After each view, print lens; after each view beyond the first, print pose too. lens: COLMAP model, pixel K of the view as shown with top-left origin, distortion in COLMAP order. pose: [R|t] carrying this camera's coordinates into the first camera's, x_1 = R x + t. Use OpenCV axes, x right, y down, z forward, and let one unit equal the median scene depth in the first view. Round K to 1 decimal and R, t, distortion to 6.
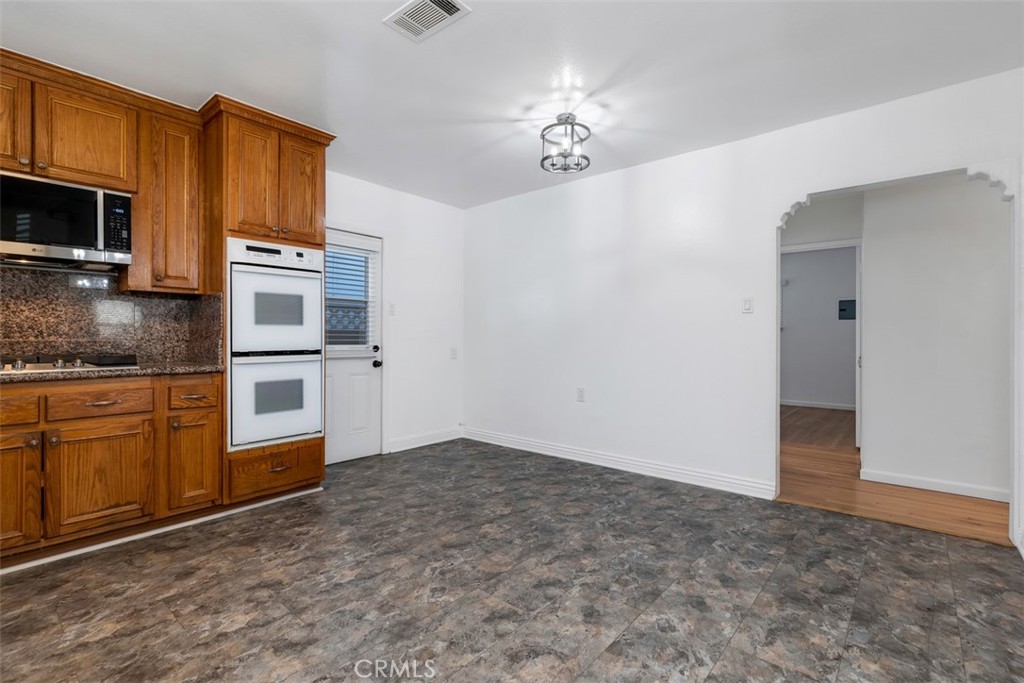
lens RADIAL K [[469.7, 0, 510.8], [0, 469.7, 337.9], [0, 0, 1]] dist [0.007833, -0.001125]
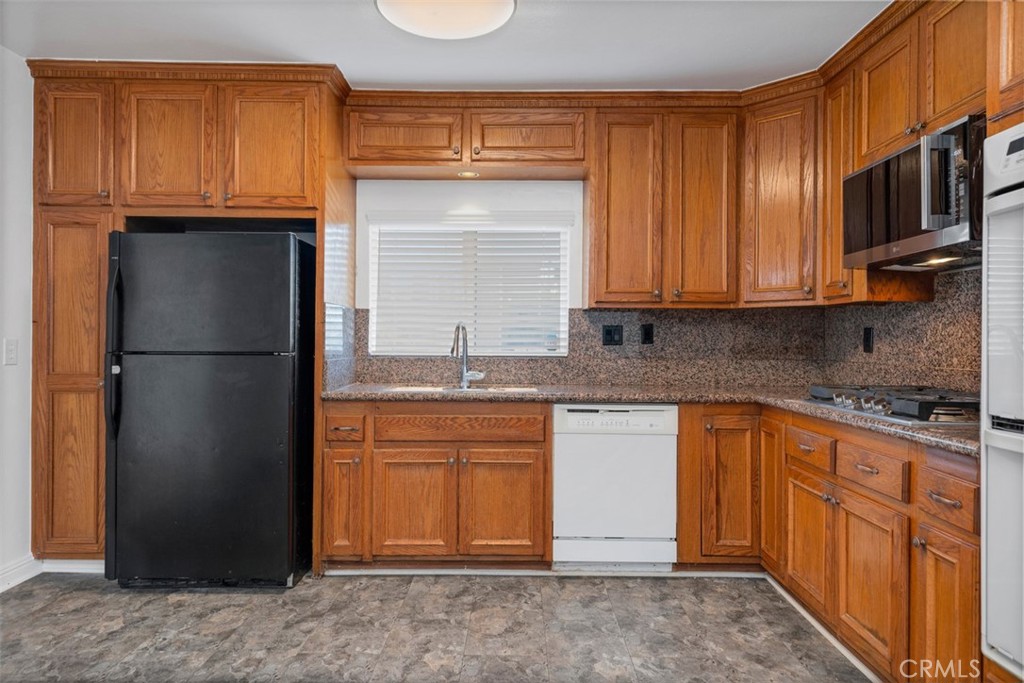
lens RADIAL K [[647.4, 0, 510.4], [0, 647.4, 338.9], [0, 0, 1]] dist [0.003619, -0.000502]
pose [[-0.765356, -0.007594, -0.643562, 0.098236], [-0.007629, 0.999967, -0.002727, -0.033534], [0.643562, 0.002823, -0.765389, 1.237418]]
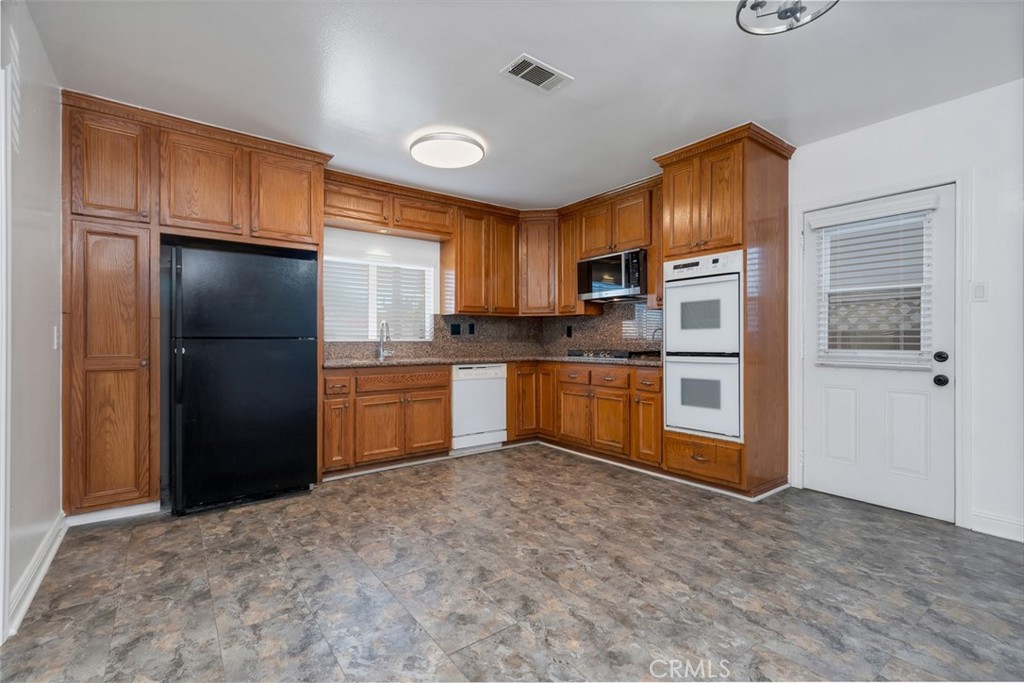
lens RADIAL K [[461.4, 0, 510.2], [0, 461.4, 340.4], [0, 0, 1]] dist [0.010074, -0.001943]
pose [[-0.218697, -0.001790, -0.975791, 0.767797], [0.001611, 0.999996, -0.002196, 0.001114], [0.975792, -0.002052, -0.218693, 0.915575]]
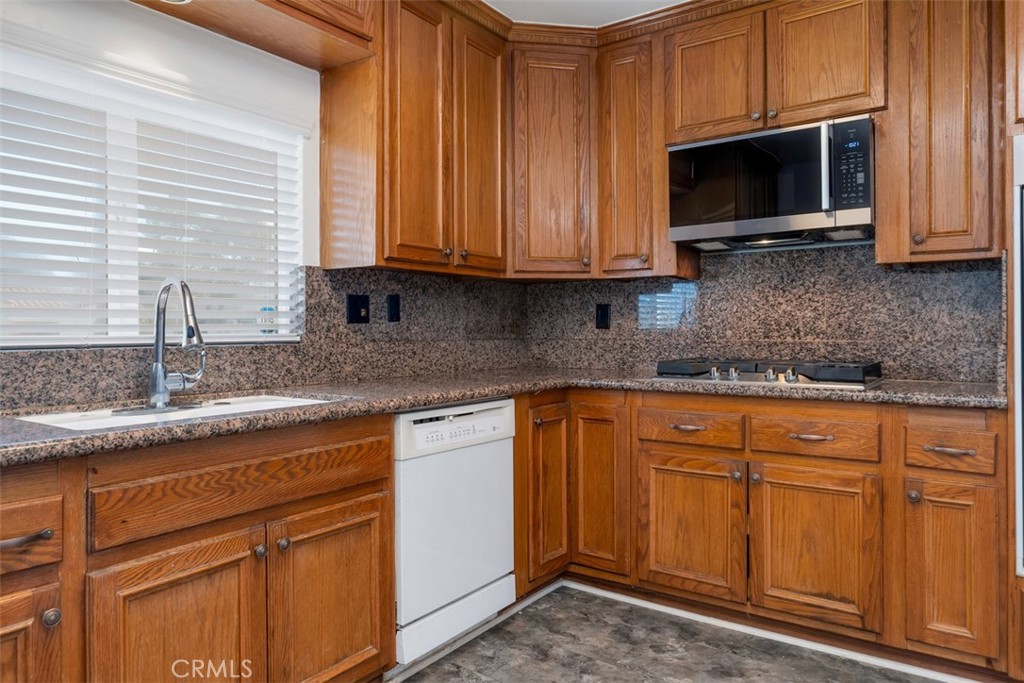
lens RADIAL K [[680.4, 0, 507.4], [0, 680.4, 327.9], [0, 0, 1]] dist [-0.008437, 0.004355]
pose [[0.088881, -0.003599, -0.996036, 0.059787], [0.003183, 0.999989, -0.003329, -0.014196], [0.996037, -0.002875, 0.088892, 0.433438]]
